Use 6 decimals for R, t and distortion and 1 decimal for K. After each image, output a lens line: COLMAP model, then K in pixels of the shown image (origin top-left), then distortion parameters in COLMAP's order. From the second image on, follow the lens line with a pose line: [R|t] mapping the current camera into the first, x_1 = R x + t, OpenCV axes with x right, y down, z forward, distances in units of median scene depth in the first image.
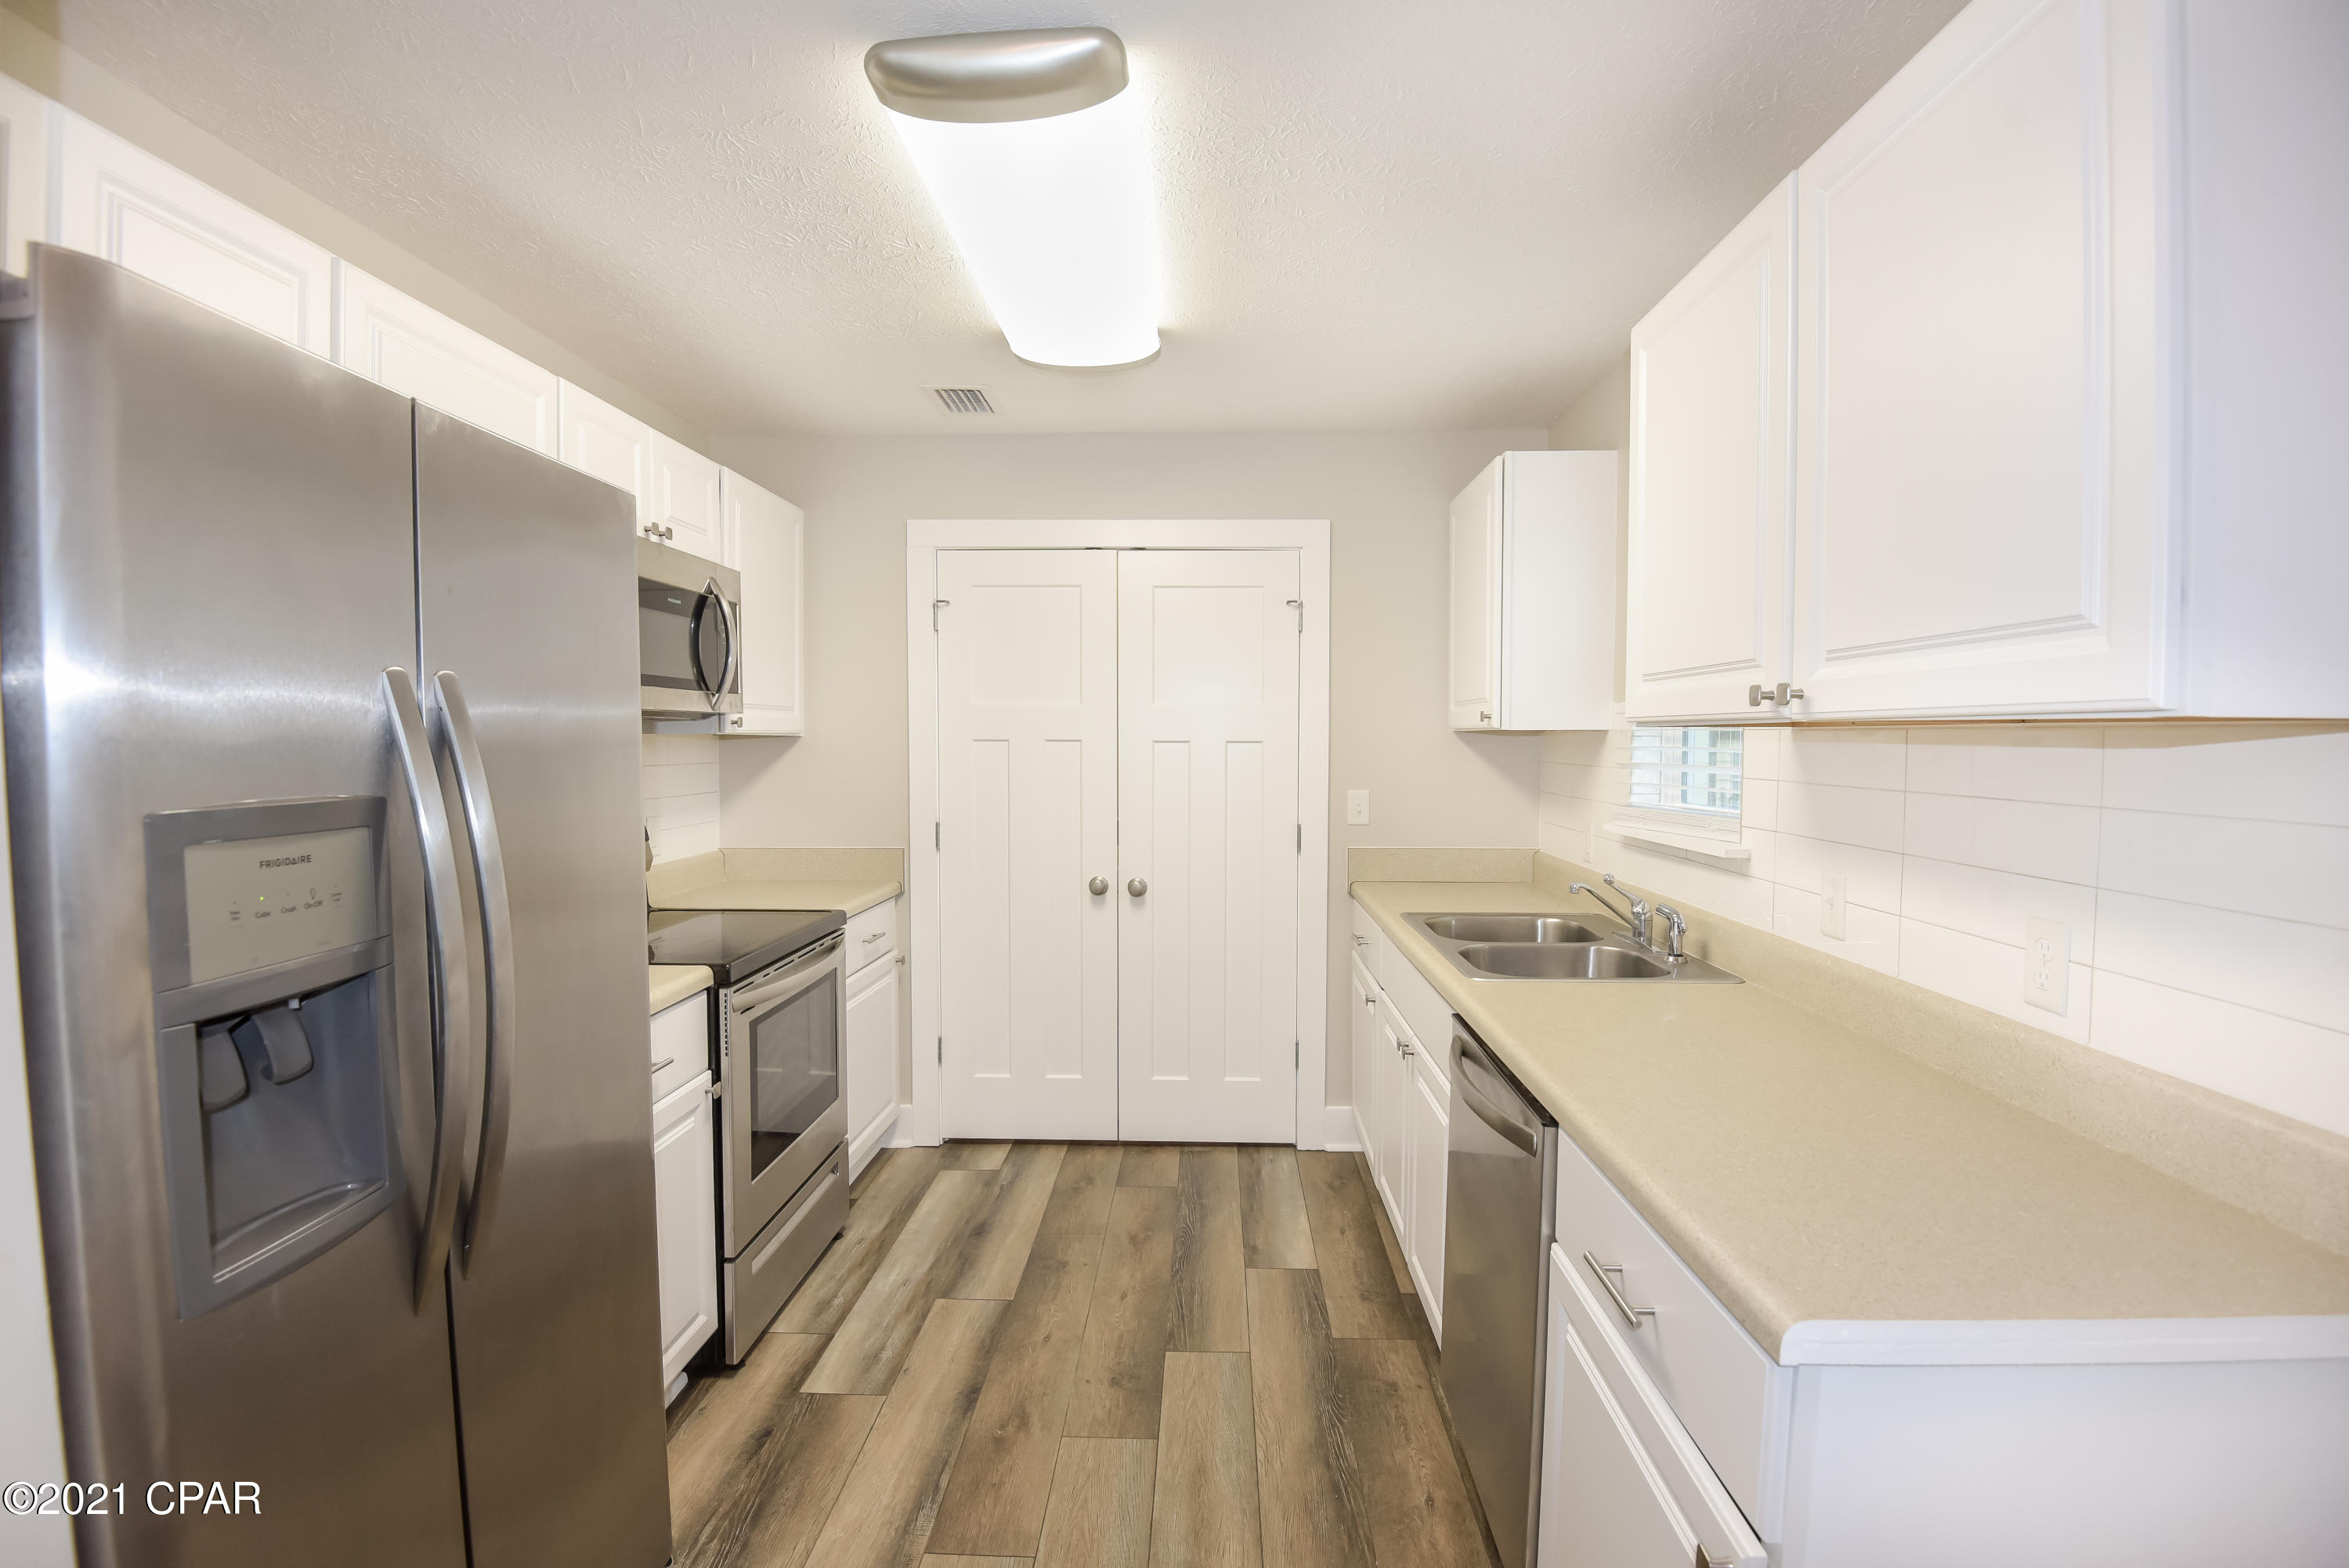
lens RADIAL K [[1088.2, 0, 1173.1], [0, 1088.2, 787.9], [0, 0, 1]] dist [-0.010877, -0.024651]
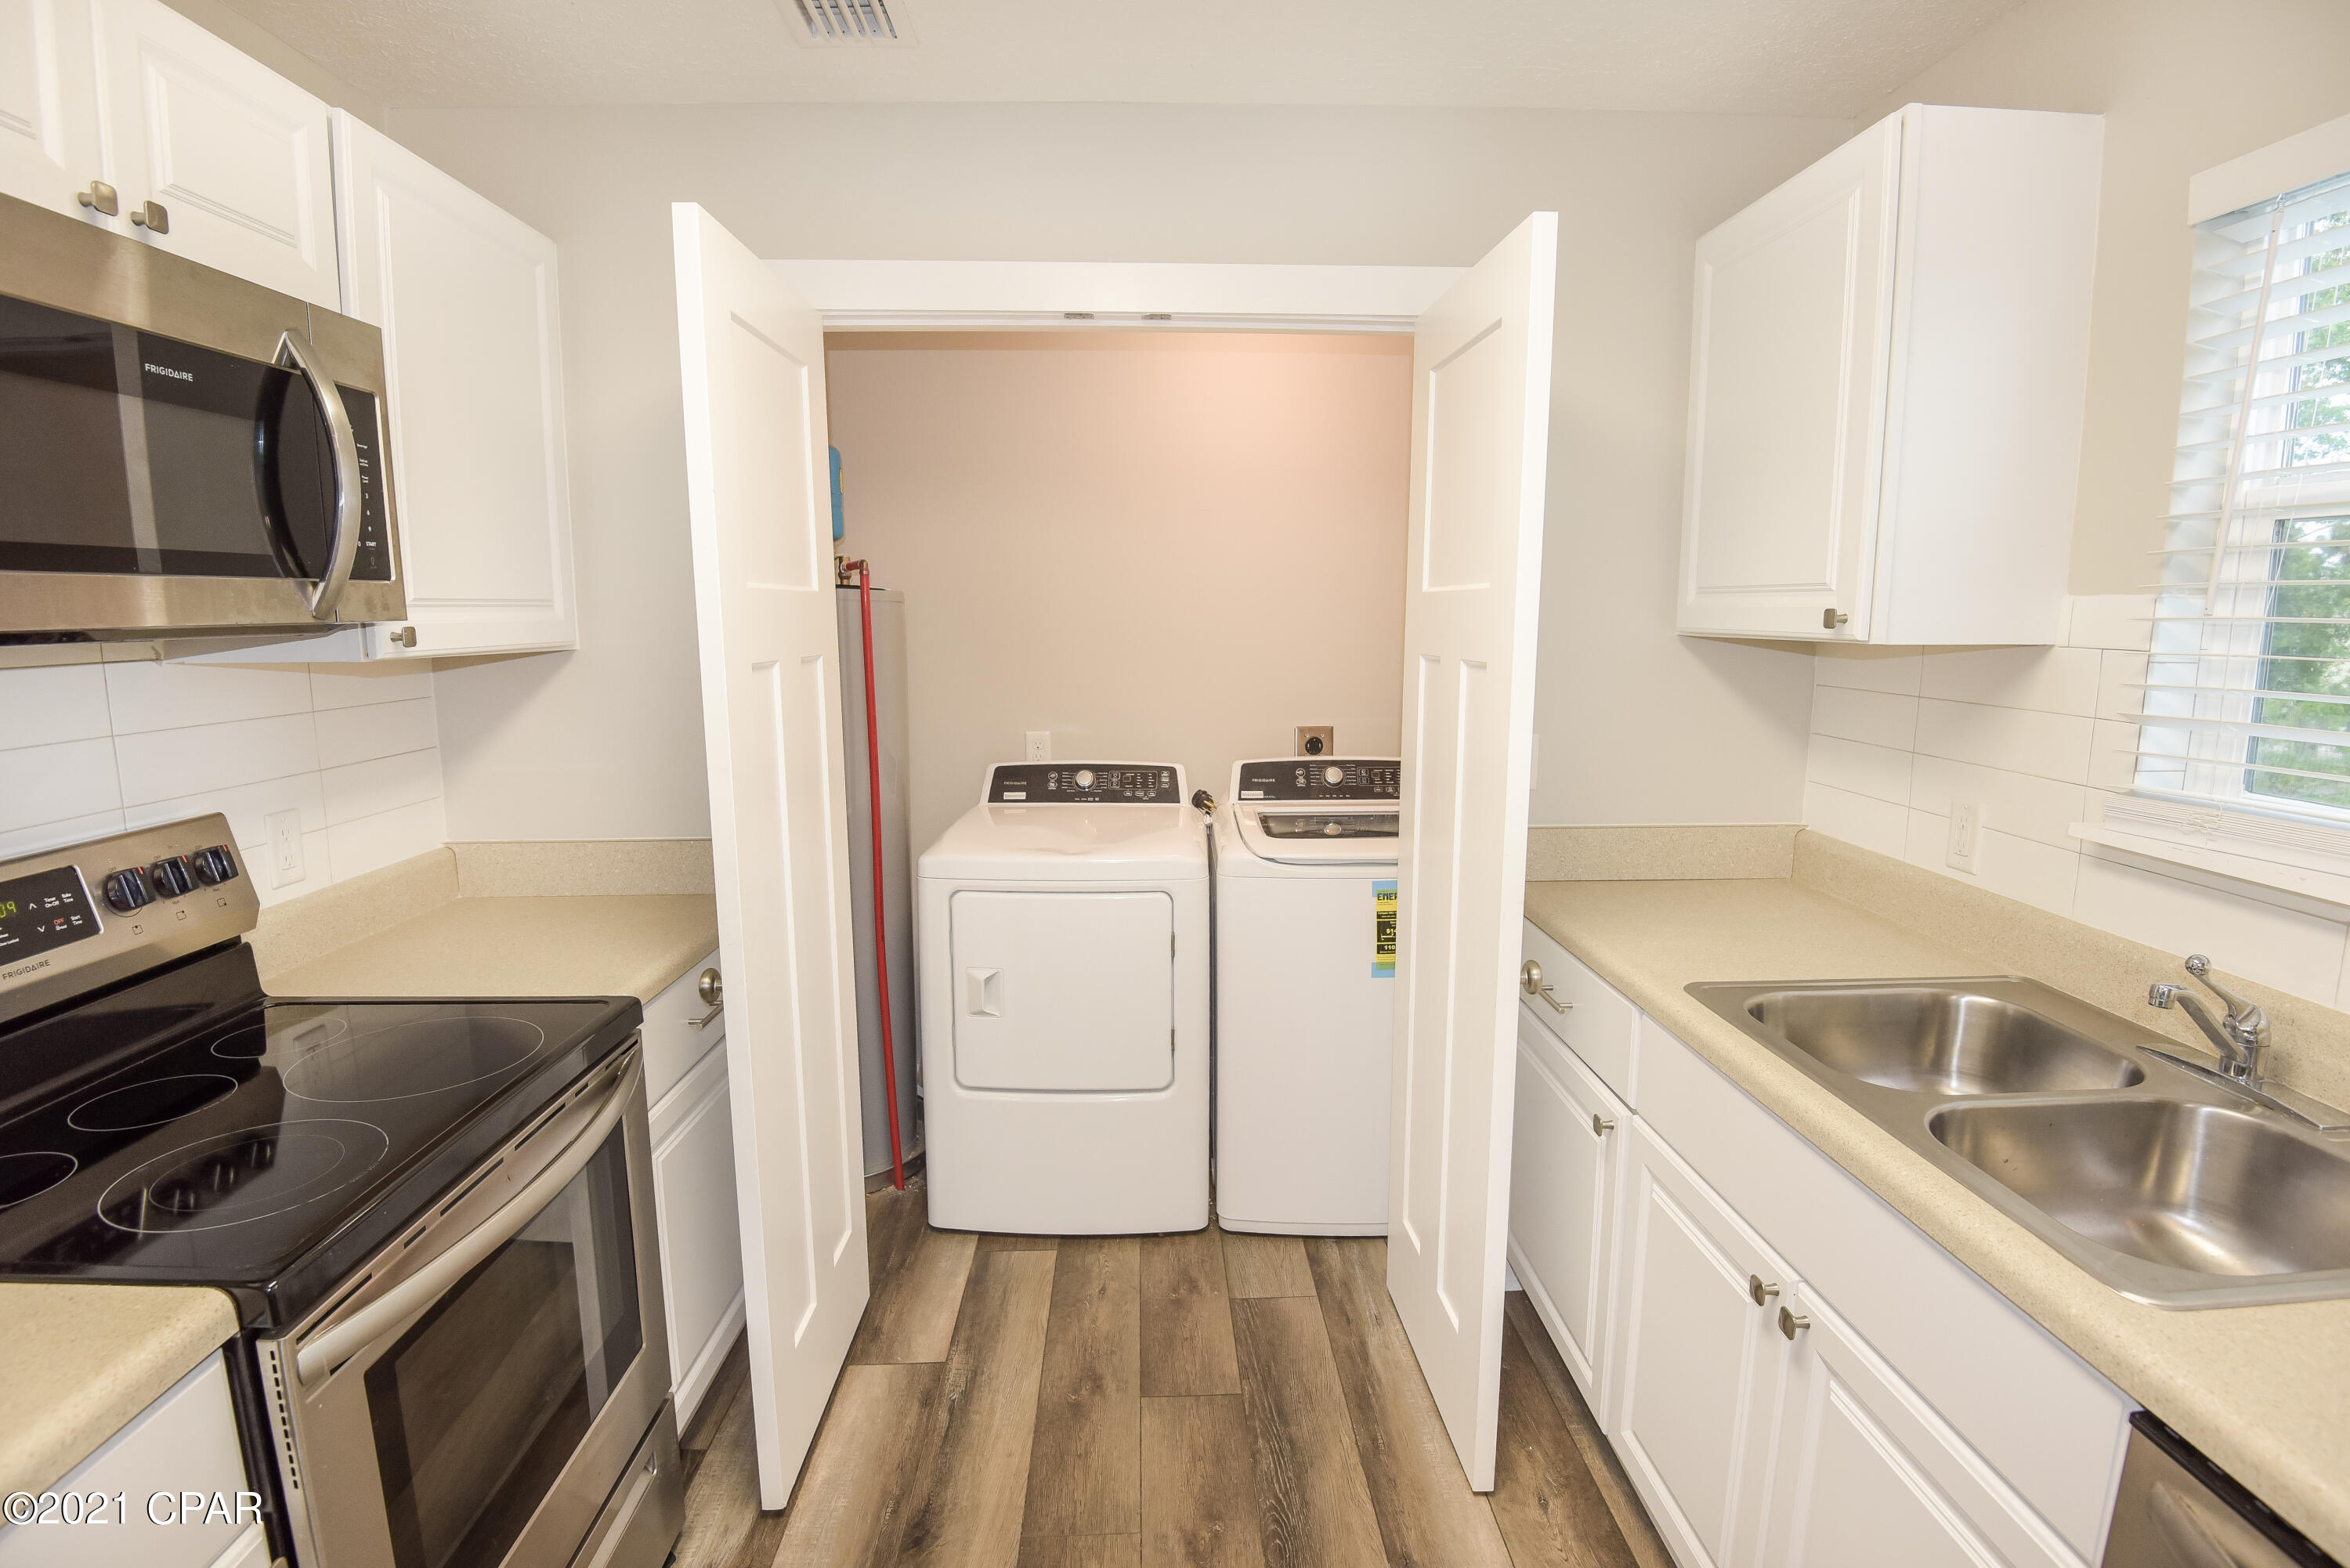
lens RADIAL K [[1136.5, 0, 1169.5], [0, 1136.5, 787.1], [0, 0, 1]] dist [-0.022684, -0.013819]
pose [[0.997897, -0.014109, 0.063263, -0.083151], [0.007173, 0.994064, 0.108560, -0.047719], [-0.064419, -0.107878, 0.992075, 0.474684]]
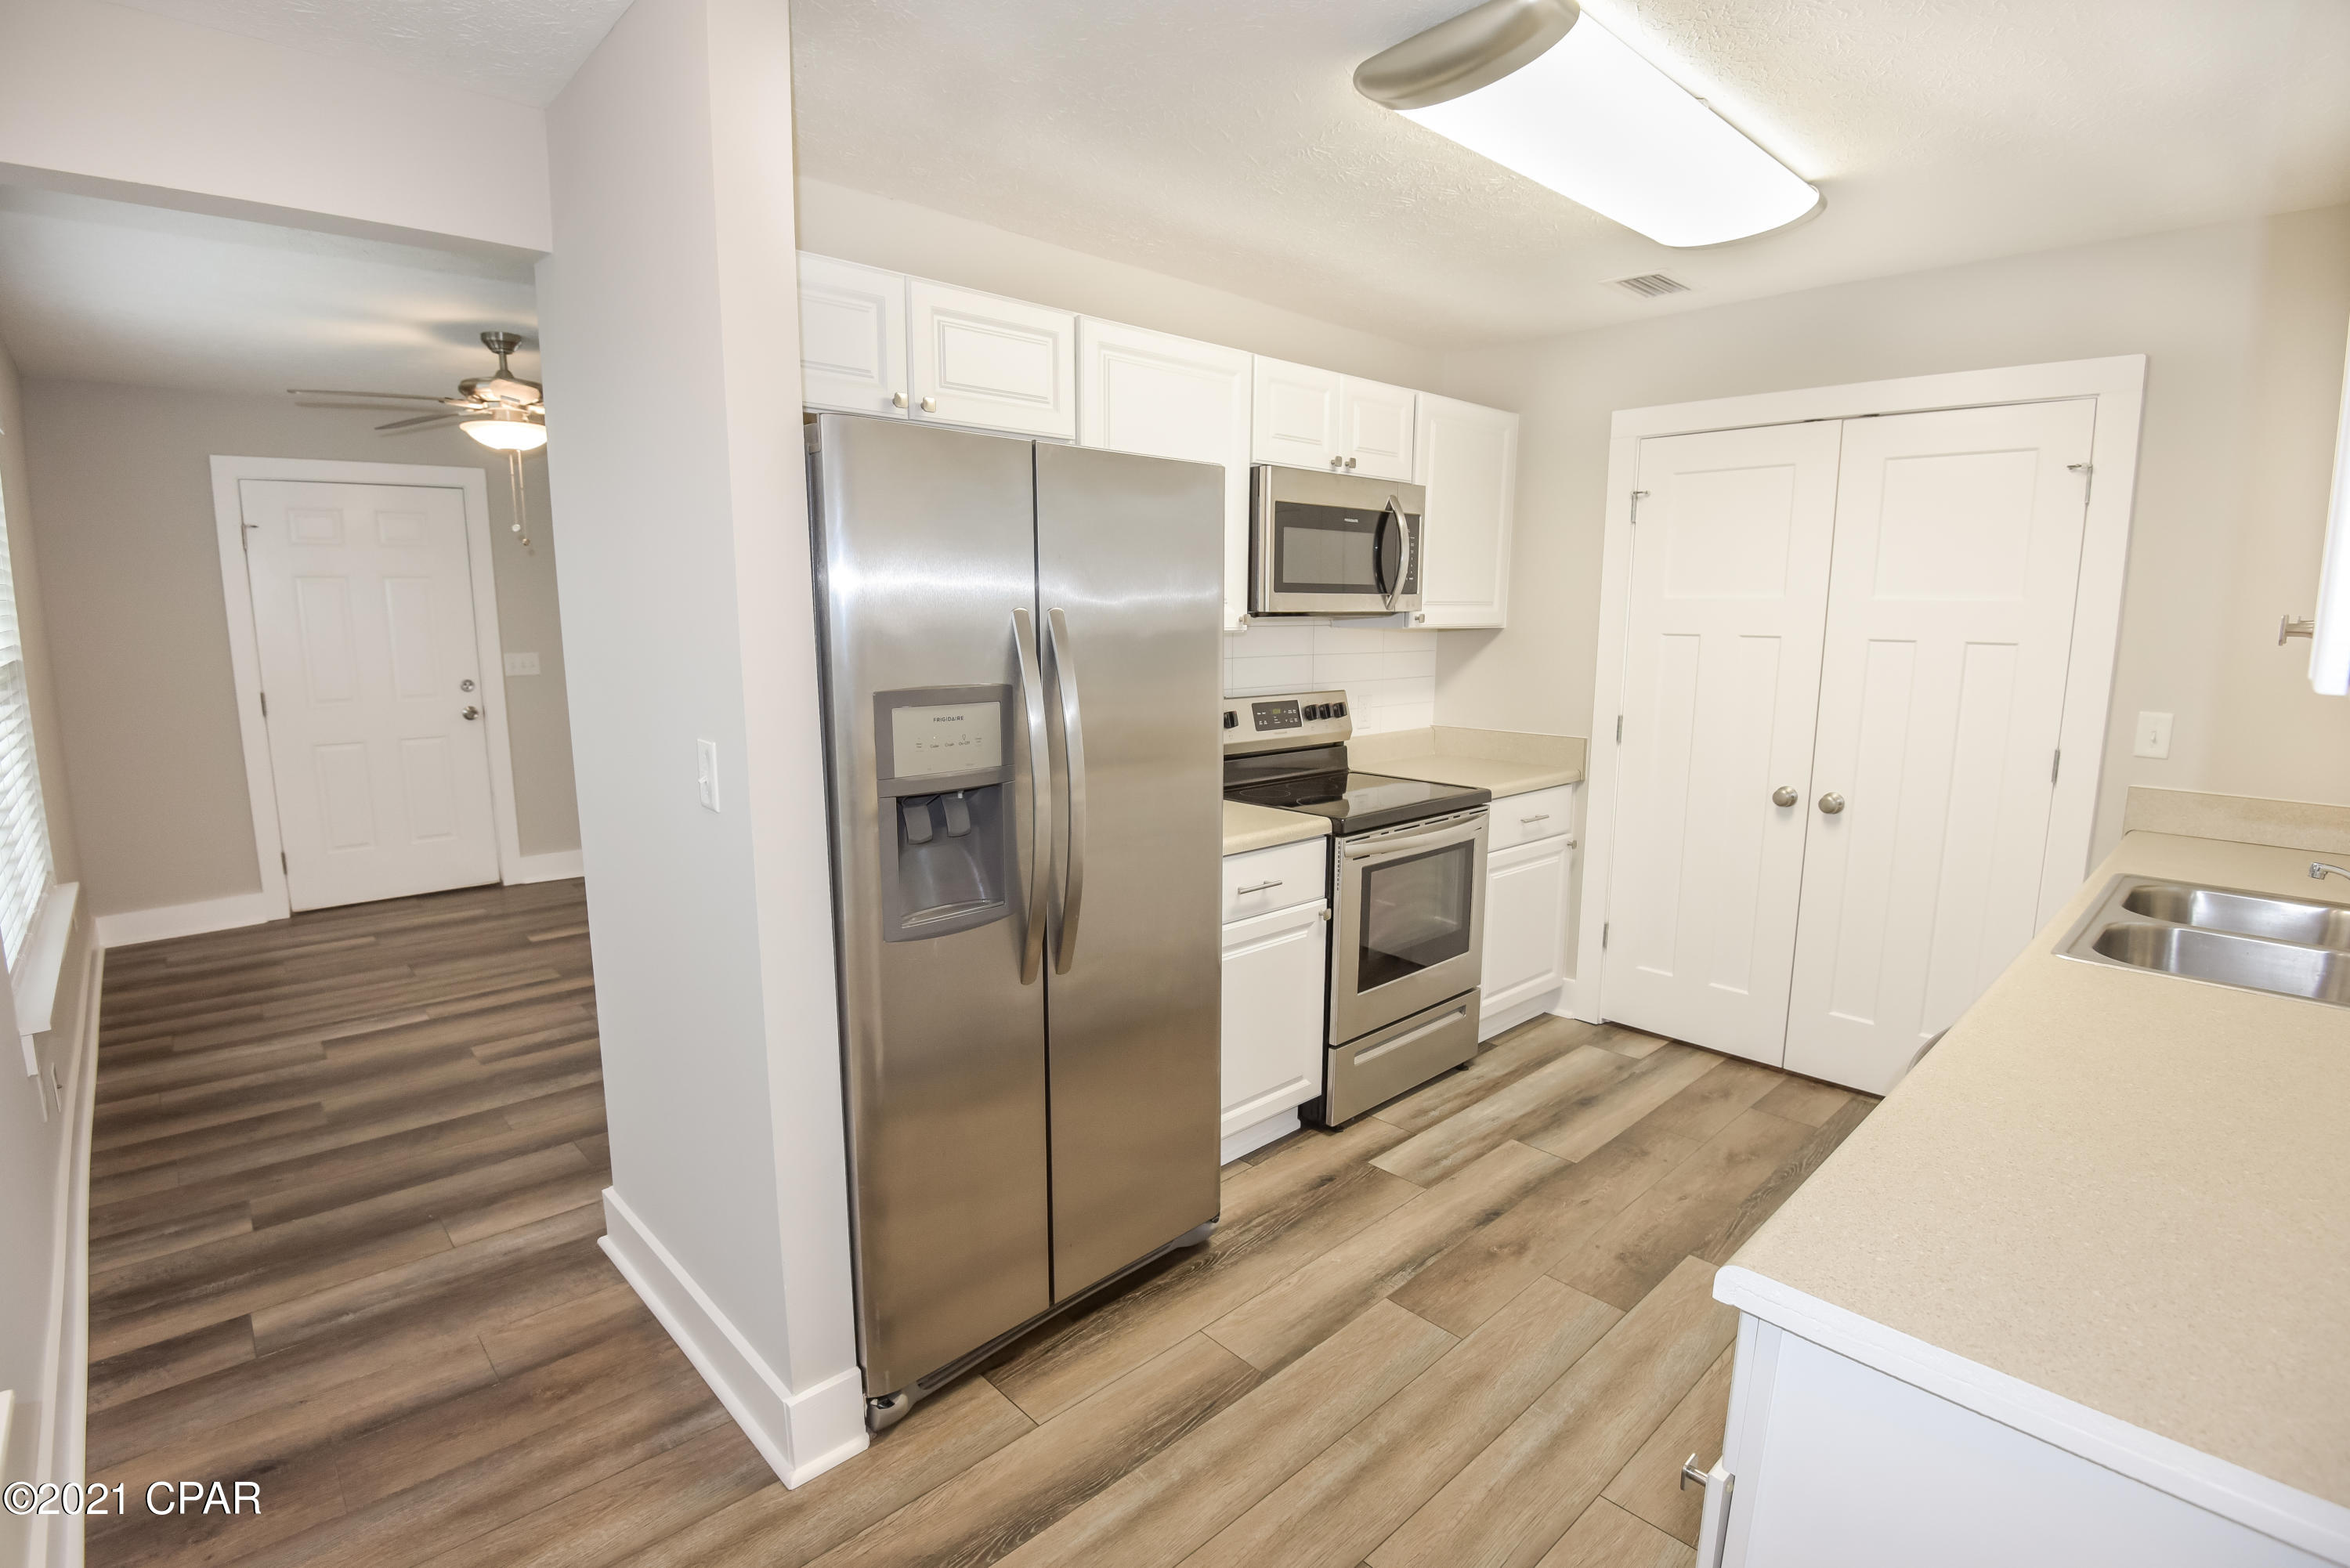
lens RADIAL K [[1101.0, 0, 1165.8], [0, 1101.0, 791.4], [0, 0, 1]] dist [-0.004802, -0.028994]
pose [[0.702100, 0.115075, -0.702718, 0.269717], [-0.032177, 0.990975, 0.130131, -0.022870], [0.711351, -0.068754, 0.699466, -0.029567]]
